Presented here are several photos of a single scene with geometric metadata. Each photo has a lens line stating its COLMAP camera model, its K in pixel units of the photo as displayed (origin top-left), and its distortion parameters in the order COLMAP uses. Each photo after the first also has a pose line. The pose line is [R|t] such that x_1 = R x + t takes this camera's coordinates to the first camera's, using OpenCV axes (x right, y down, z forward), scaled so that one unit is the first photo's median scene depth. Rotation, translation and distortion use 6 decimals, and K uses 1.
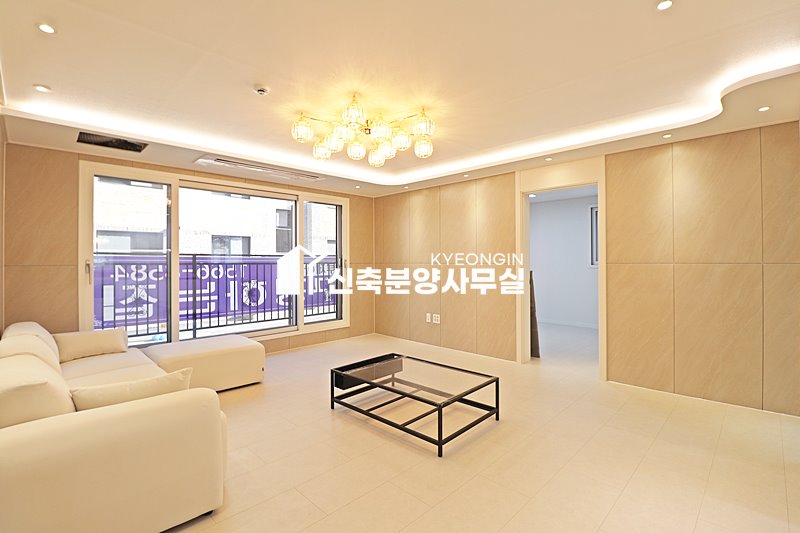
lens RADIAL K [[370.6, 0, 399.3], [0, 370.6, 260.0], [0, 0, 1]] dist [-0.007329, -0.008531]
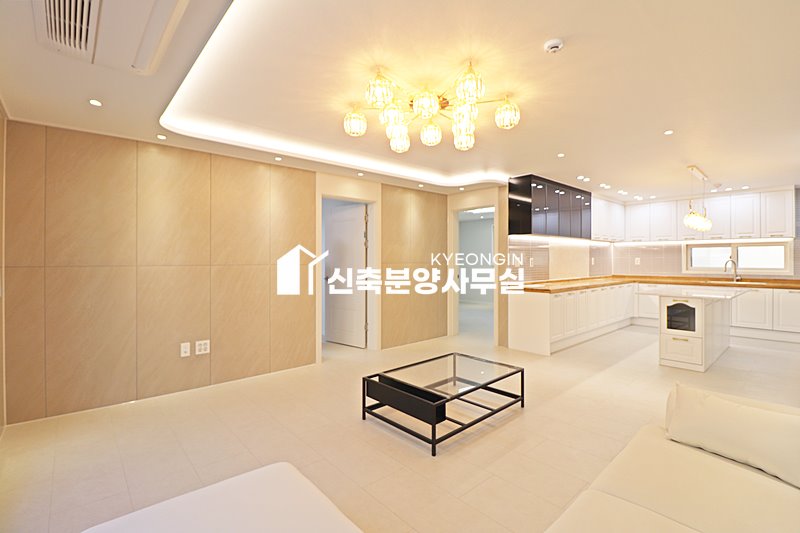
lens RADIAL K [[370.6, 0, 397.8], [0, 370.6, 261.1], [0, 0, 1]] dist [-0.007329, -0.008531]
pose [[0.062657, 0.001369, 0.998034, -0.622940], [-0.001271, 0.999998, -0.001292, 0.001292], [-0.998034, -0.001188, 0.062659, 0.676529]]
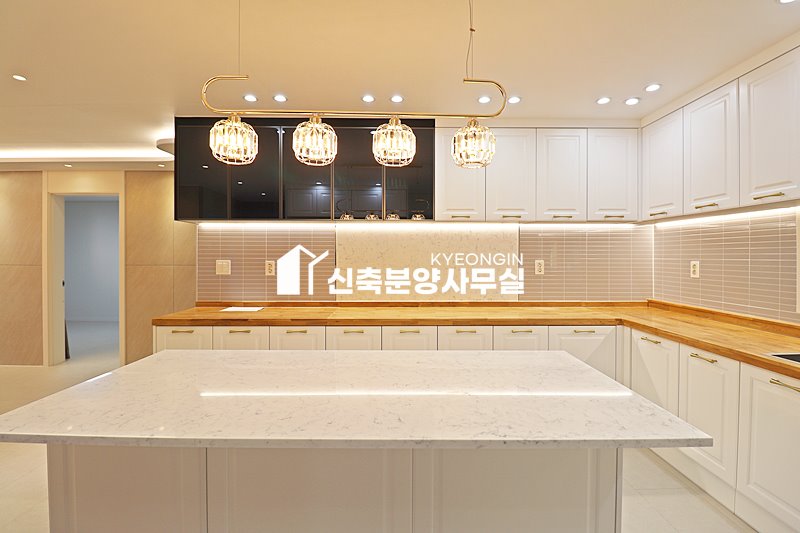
lens RADIAL K [[370.6, 0, 402.4], [0, 370.6, 257.5], [0, 0, 1]] dist [-0.007329, -0.008531]
pose [[0.698184, 0.003904, 0.715907, 0.272061], [-0.007351, 0.999972, 0.001716, -0.018355], [-0.715880, -0.006461, 0.698193, -0.331580]]
